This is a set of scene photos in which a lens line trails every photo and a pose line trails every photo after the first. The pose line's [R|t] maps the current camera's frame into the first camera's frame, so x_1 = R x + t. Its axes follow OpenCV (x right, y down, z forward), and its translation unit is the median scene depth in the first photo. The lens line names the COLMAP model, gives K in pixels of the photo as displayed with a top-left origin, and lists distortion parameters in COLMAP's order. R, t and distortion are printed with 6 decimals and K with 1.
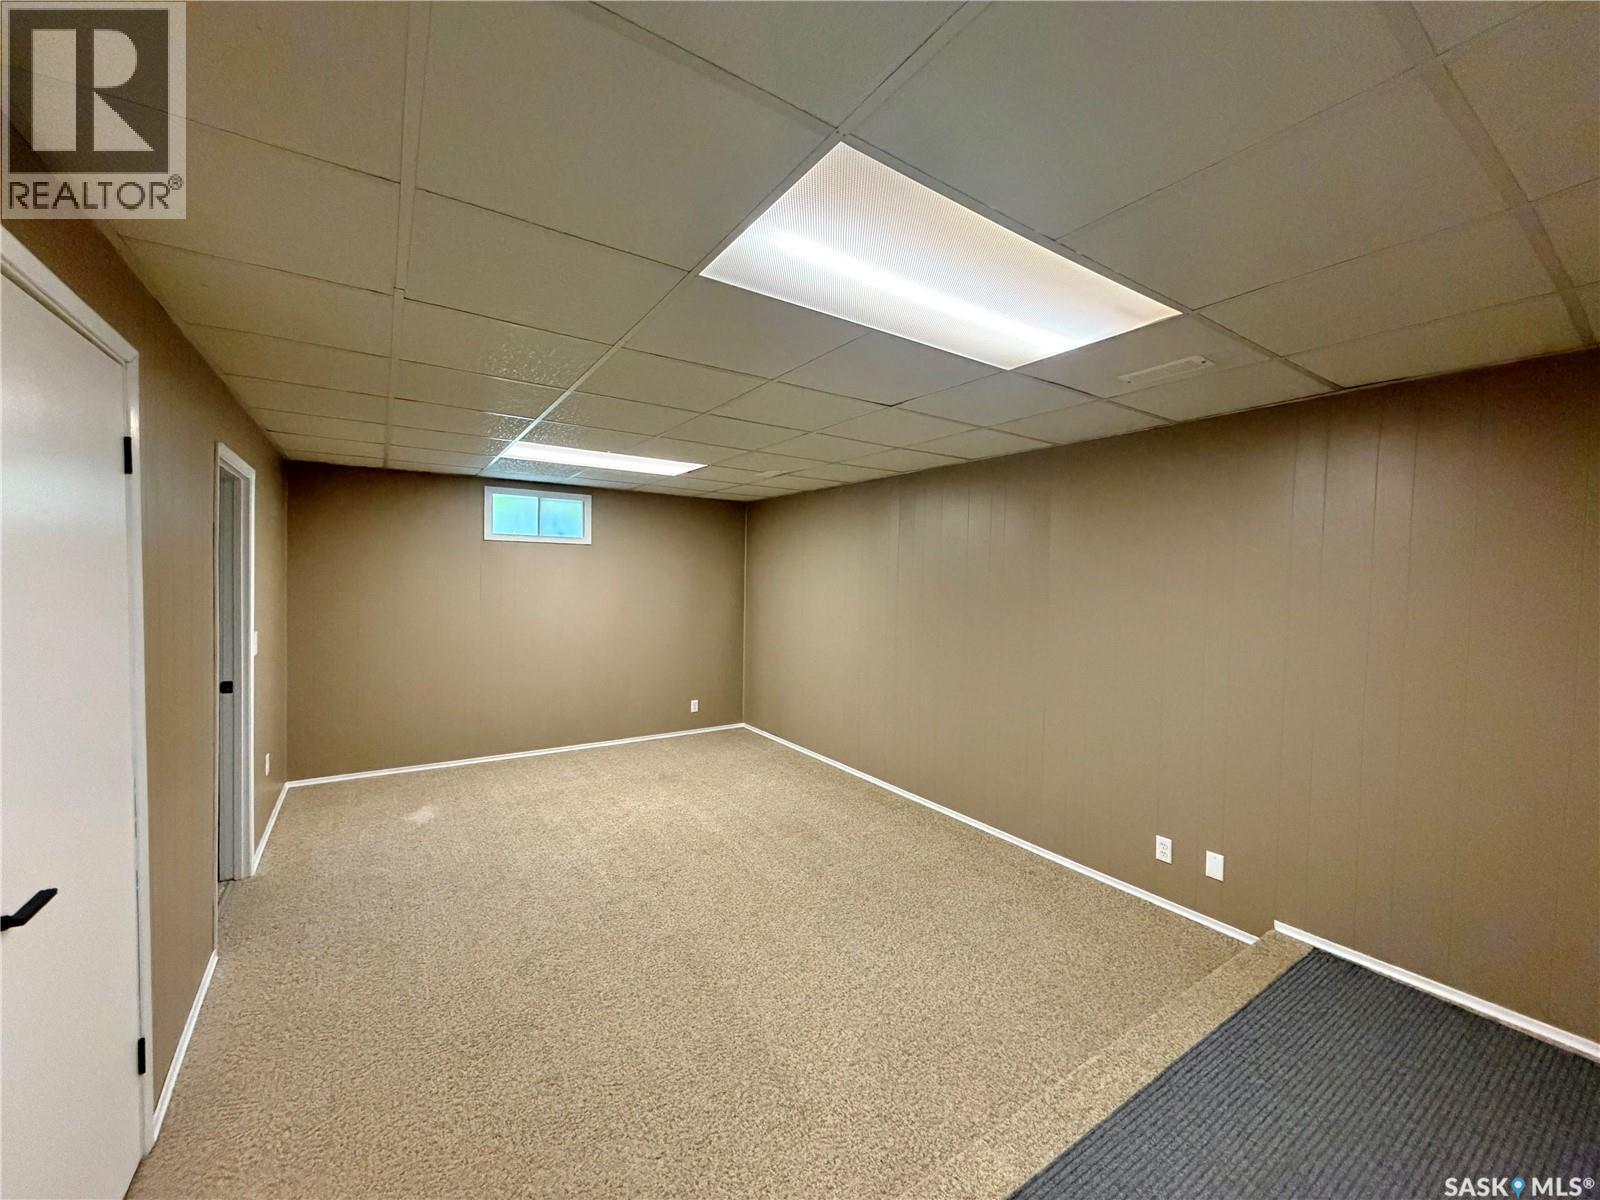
lens RADIAL K [[638.0, 0, 795.7], [0, 638.0, 602.9], [0, 0, 1]] dist [0.003022, -0.000215]
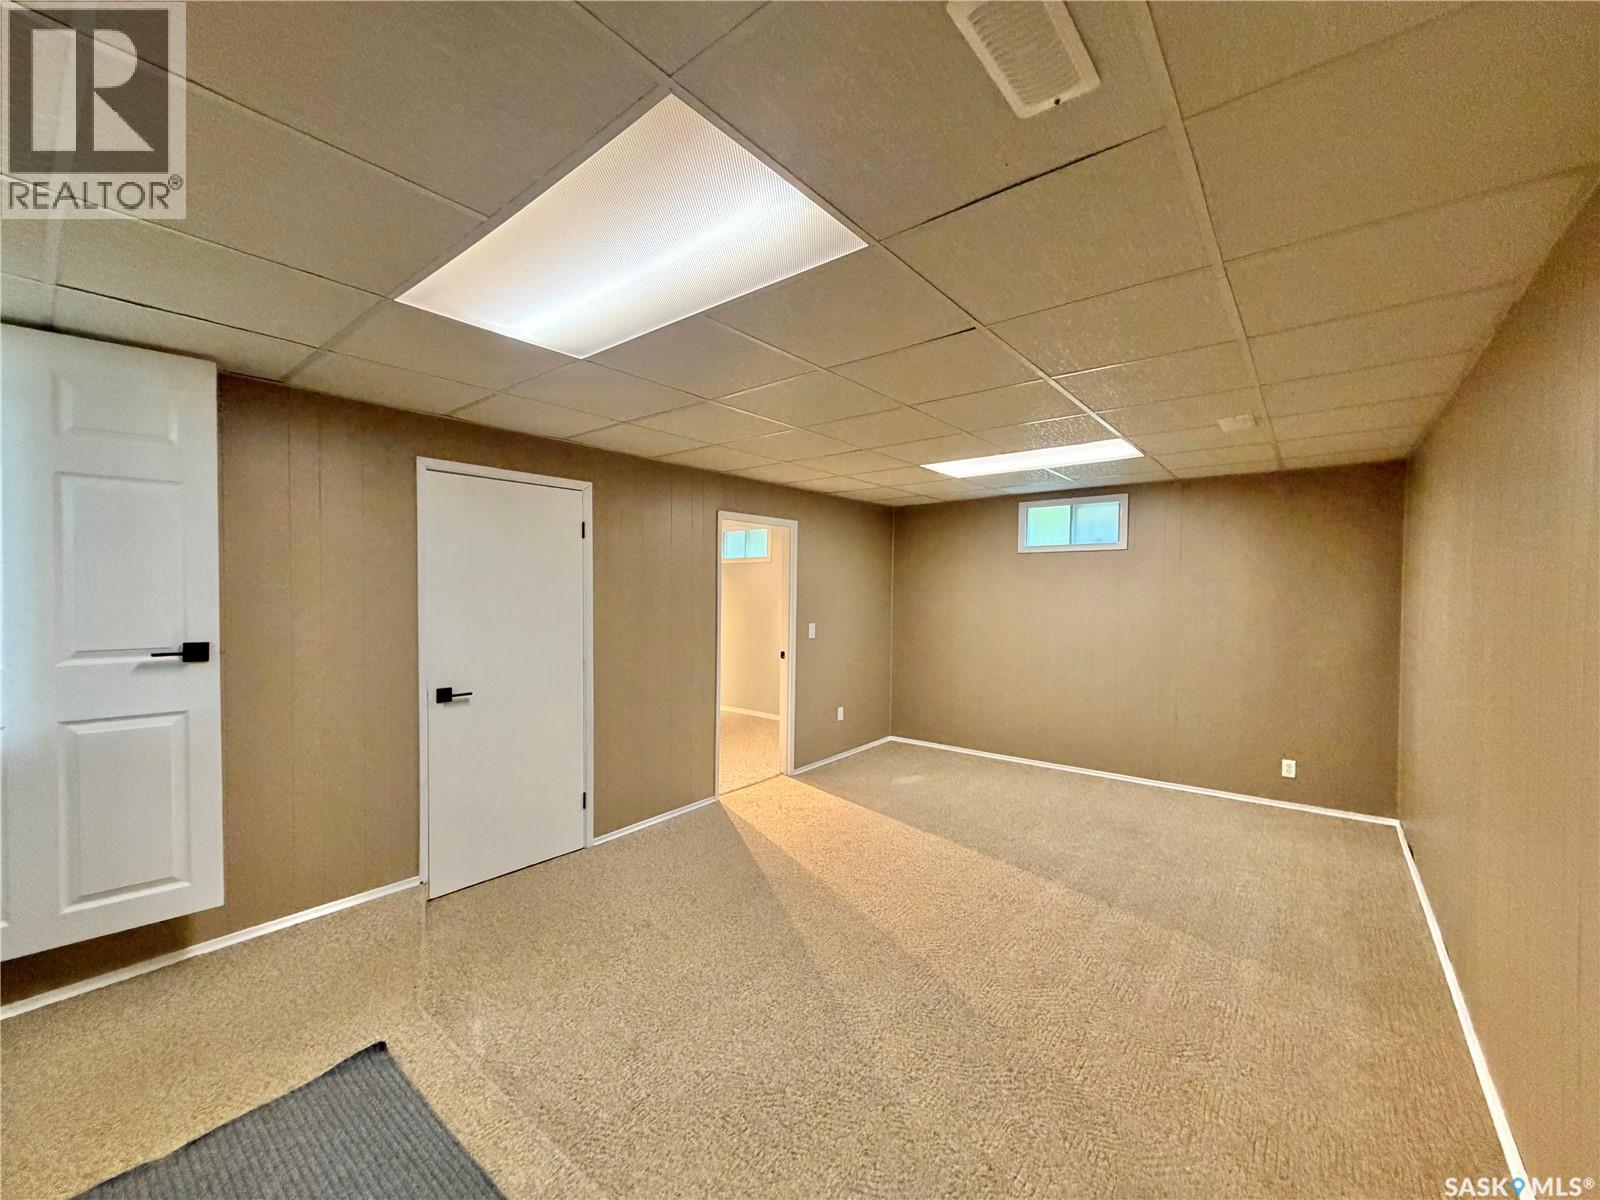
lens RADIAL K [[638.0, 0, 795.7], [0, 638.0, 602.9], [0, 0, 1]] dist [0.003022, -0.000215]
pose [[0.287957, -0.000958, -0.957643, 0.462766], [-0.032363, 0.999419, -0.010731, 0.008924], [0.957096, 0.034082, 0.287758, 0.368855]]
